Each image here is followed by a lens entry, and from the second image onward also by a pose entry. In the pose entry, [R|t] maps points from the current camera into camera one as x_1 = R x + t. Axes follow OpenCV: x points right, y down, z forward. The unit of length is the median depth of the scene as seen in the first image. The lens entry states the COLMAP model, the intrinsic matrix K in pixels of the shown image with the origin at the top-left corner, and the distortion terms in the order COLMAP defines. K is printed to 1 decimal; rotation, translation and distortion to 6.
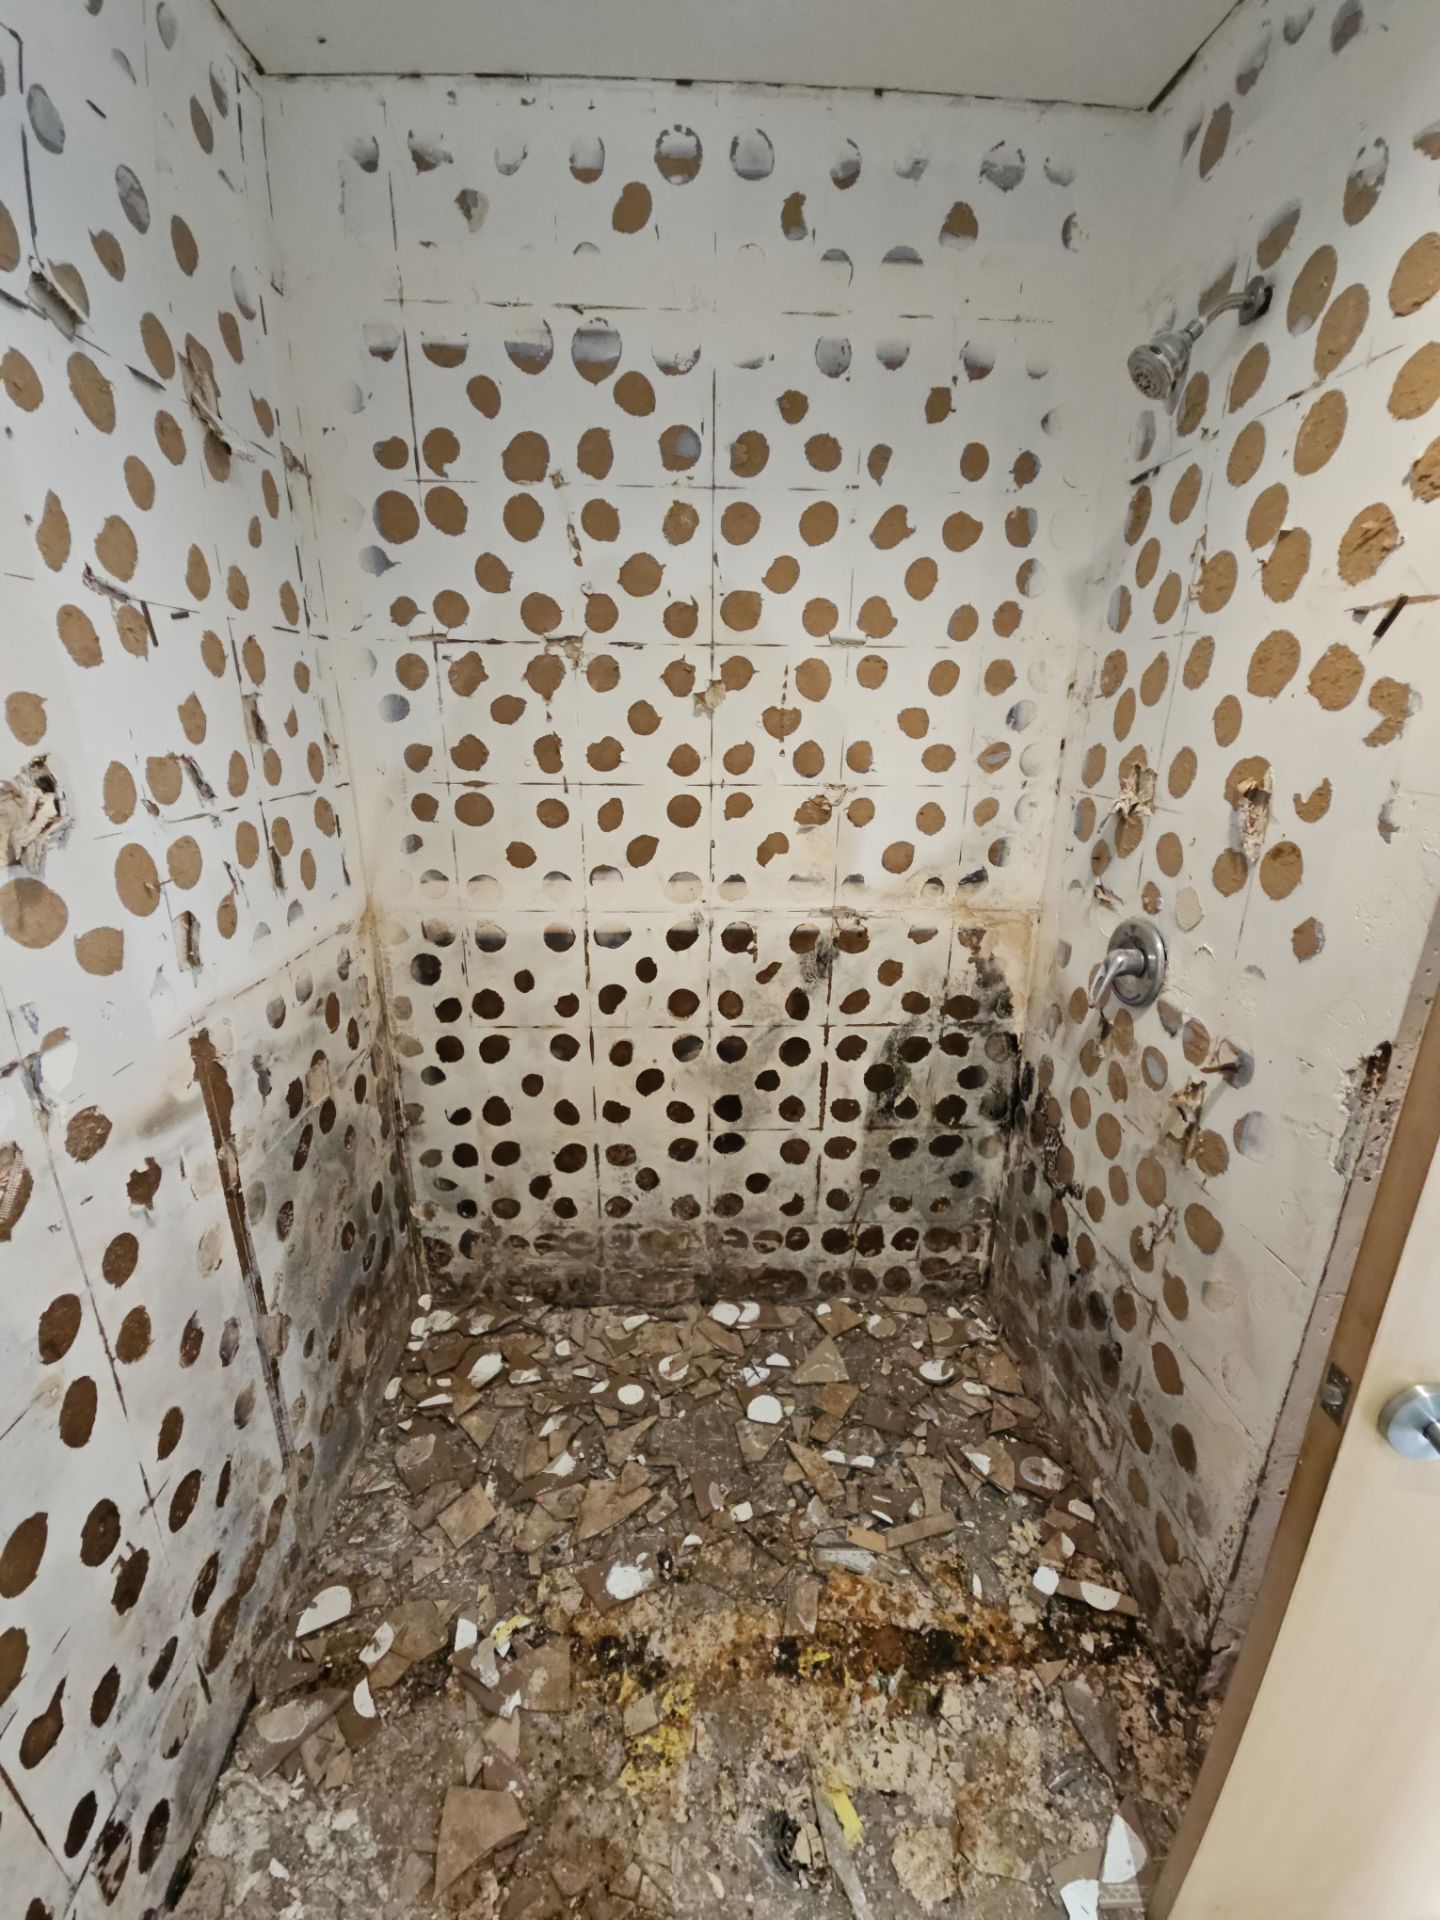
lens RADIAL K [[794.7, 0, 721.1], [0, 794.7, 966.2], [0, 0, 1]] dist [0.000600, 0.000328]
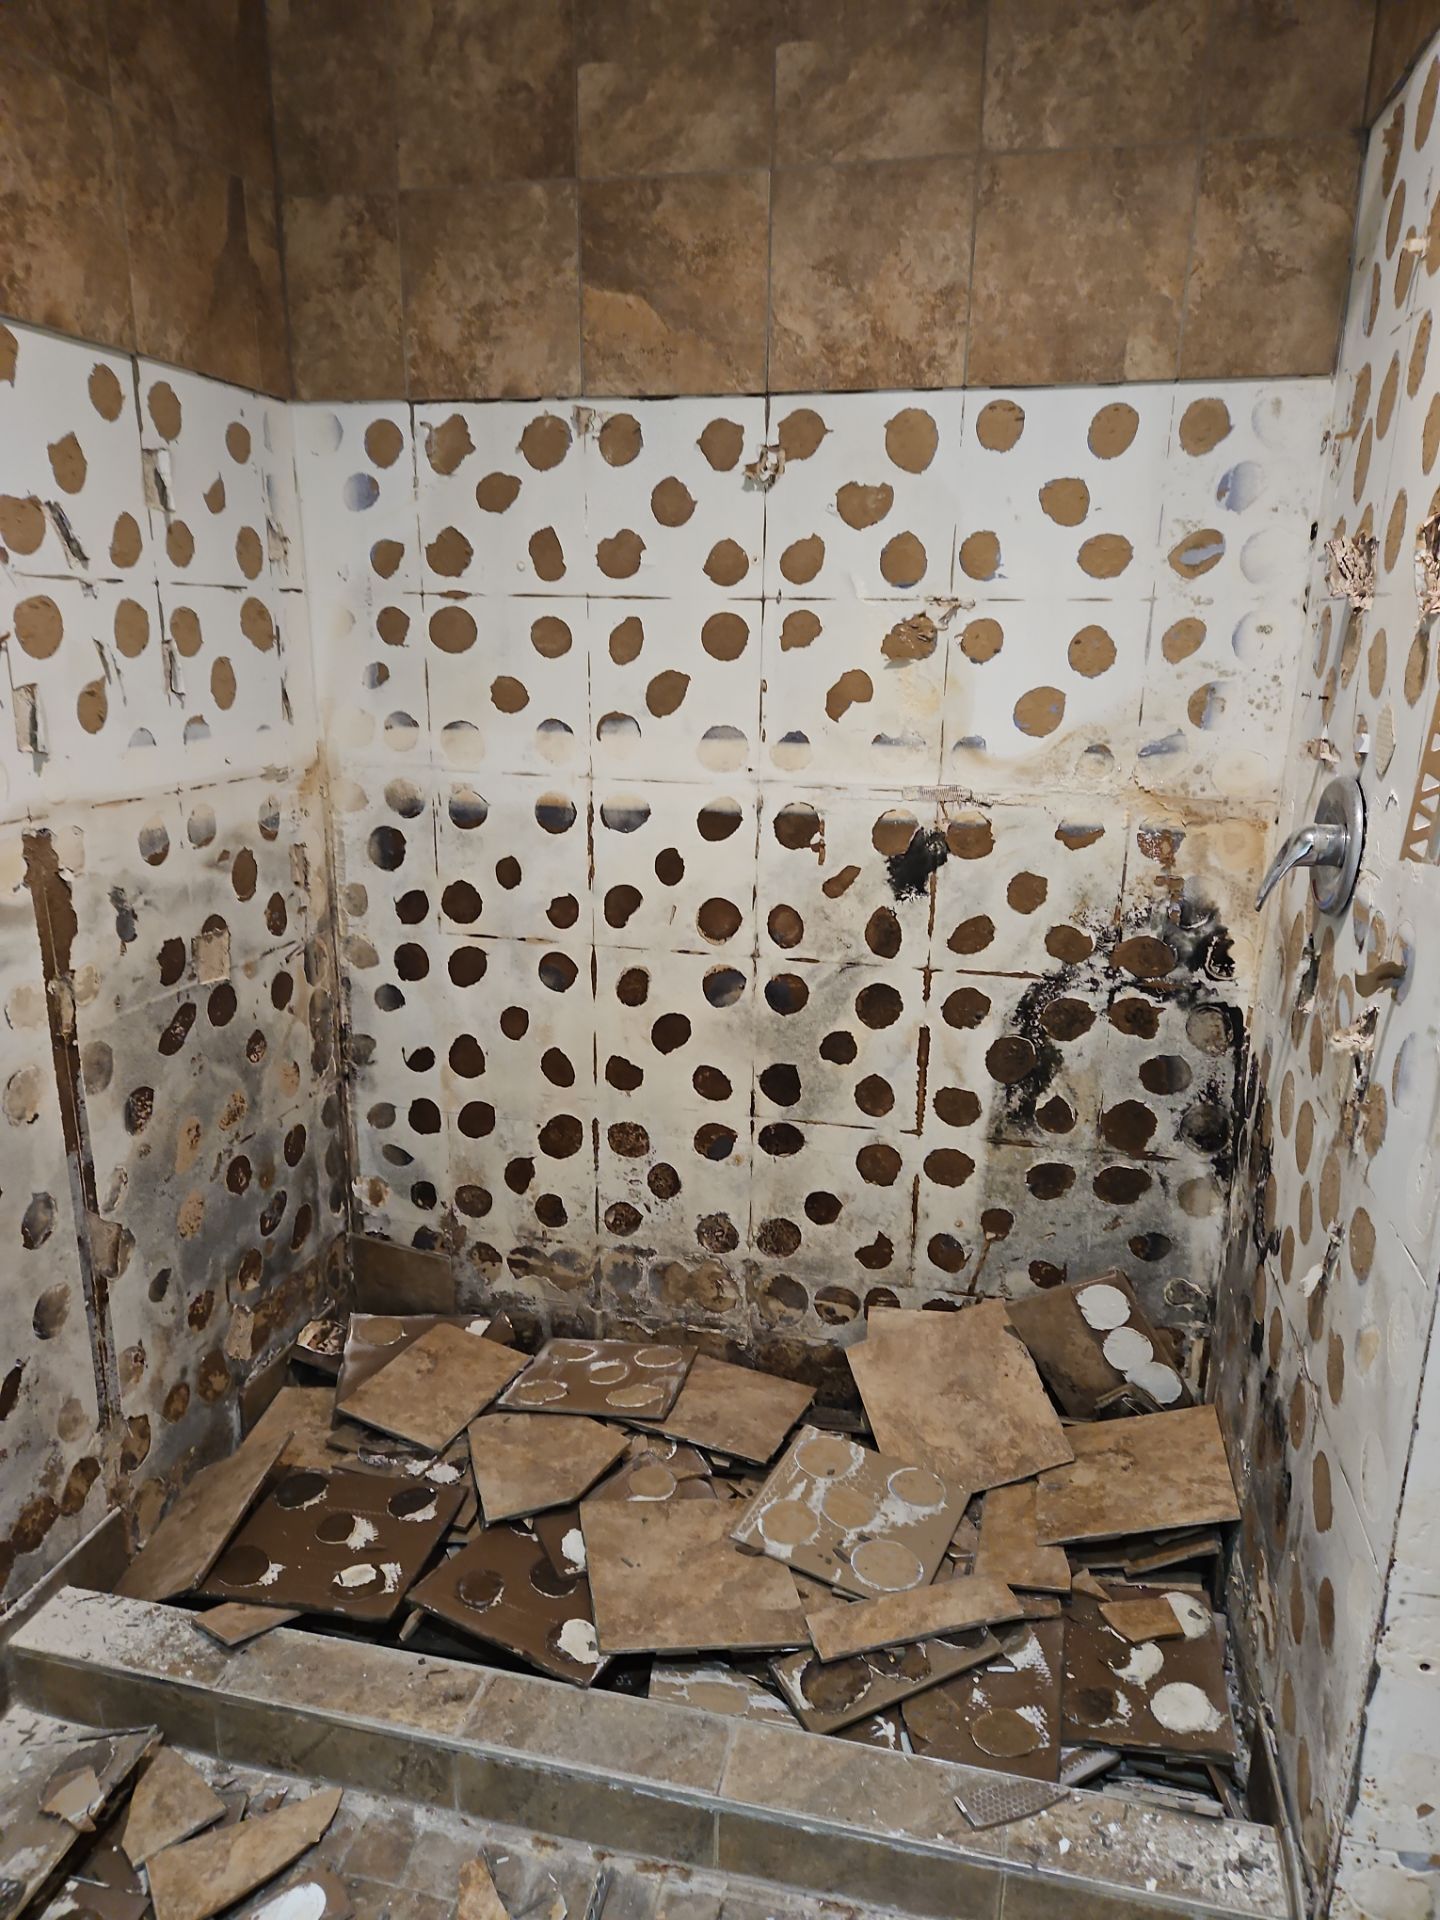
lens RADIAL K [[1297.4, 0, 721.2], [0, 1297.4, 966.9], [0, 0, 1]] dist [0.061746, -0.017516]
pose [[0.962440, 0.074497, -0.261073, 0.271467], [-0.088037, 0.995292, -0.040538, 0.143287], [0.256824, 0.062000, 0.964467, -0.098812]]
